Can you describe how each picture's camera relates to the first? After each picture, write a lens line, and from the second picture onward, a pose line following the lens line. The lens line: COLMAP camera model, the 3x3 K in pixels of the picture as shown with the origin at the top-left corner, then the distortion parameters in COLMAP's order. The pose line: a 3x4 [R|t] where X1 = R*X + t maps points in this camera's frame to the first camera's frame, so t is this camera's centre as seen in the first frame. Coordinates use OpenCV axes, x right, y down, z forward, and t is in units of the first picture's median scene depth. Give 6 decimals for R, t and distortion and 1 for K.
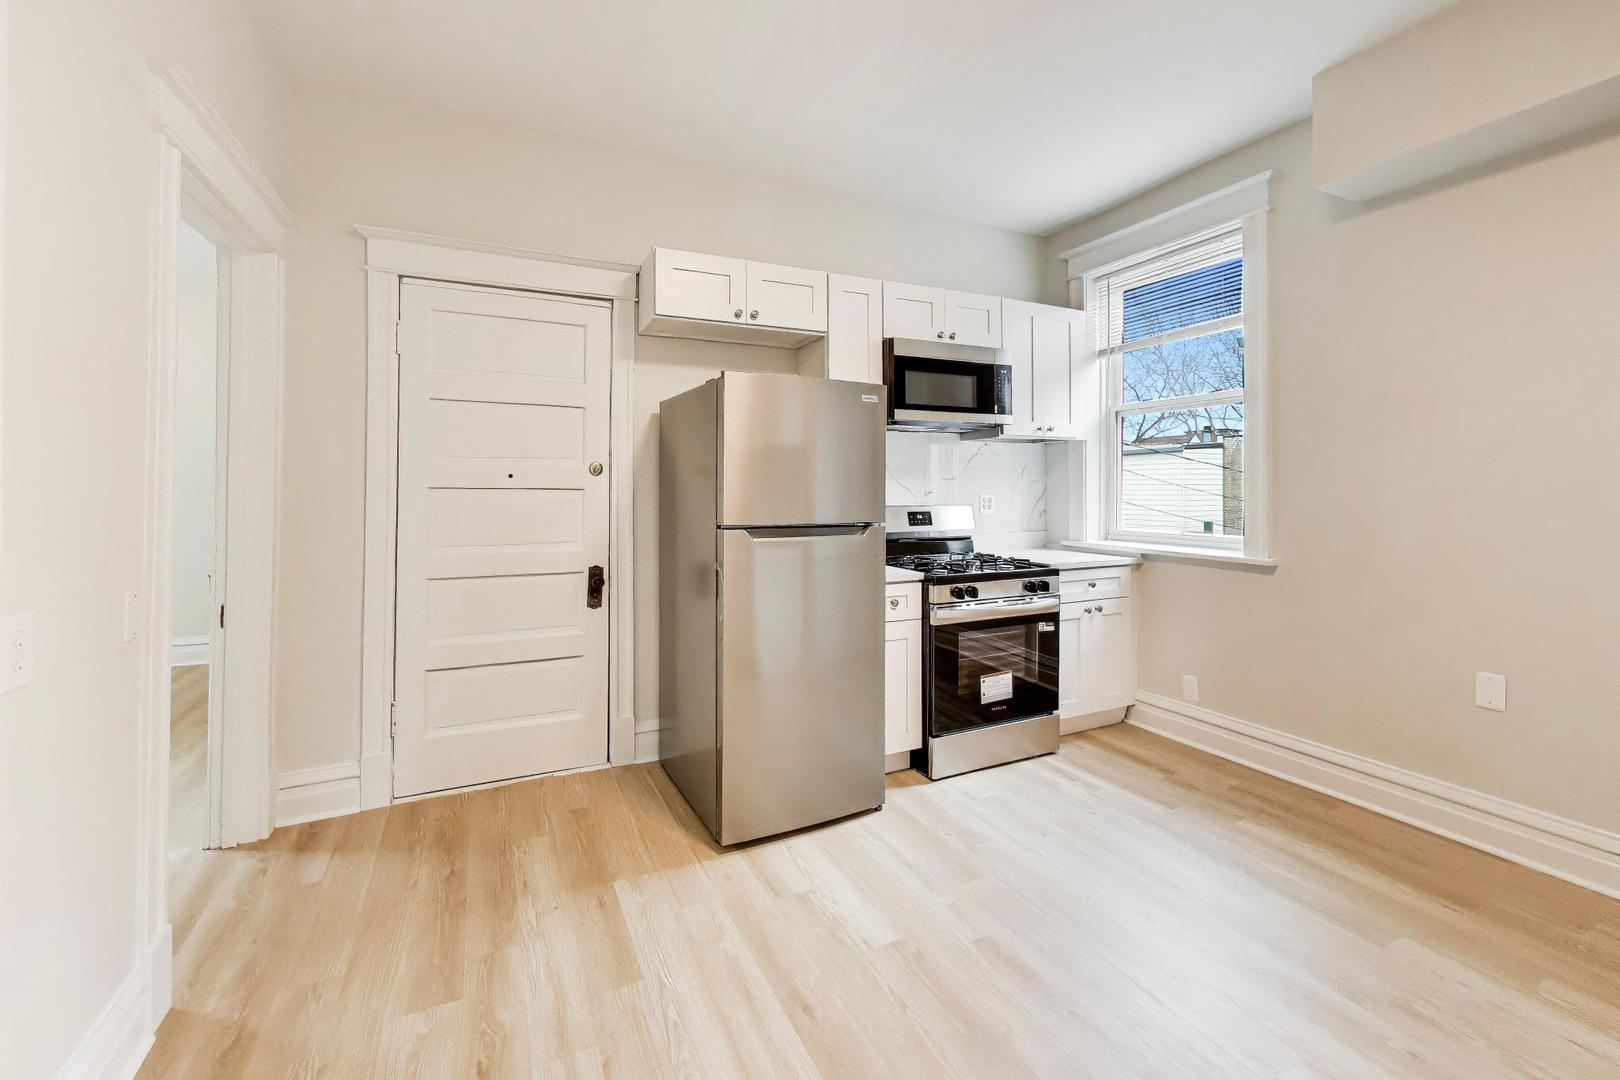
lens RADIAL K [[630.1, 0, 779.0], [0, 630.1, 485.6], [0, 0, 1]] dist [0.001674, 0.000052]
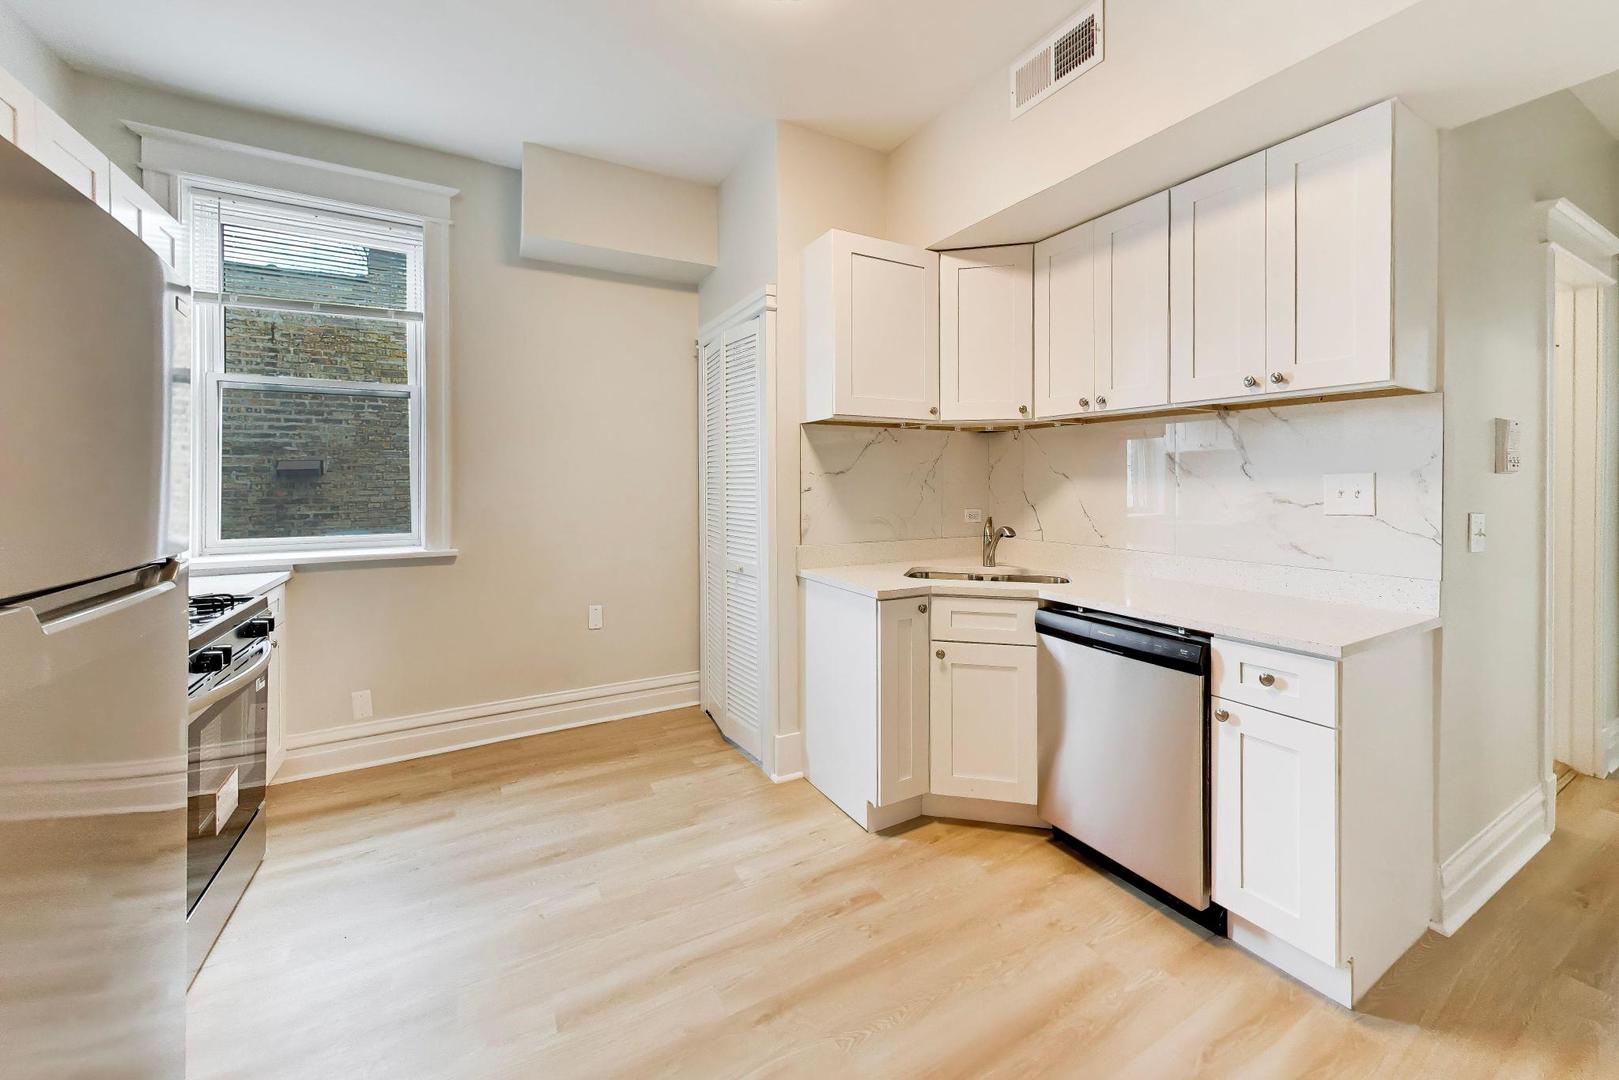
lens RADIAL K [[629.7, 0, 831.9], [0, 629.7, 483.8], [0, 0, 1]] dist [0.001674, 0.000052]
pose [[-0.096718, 0.000074, 0.995312, -0.366750], [-0.005074, 0.999987, -0.000567, -0.000042], [-0.995299, -0.005105, -0.096716, 0.482456]]
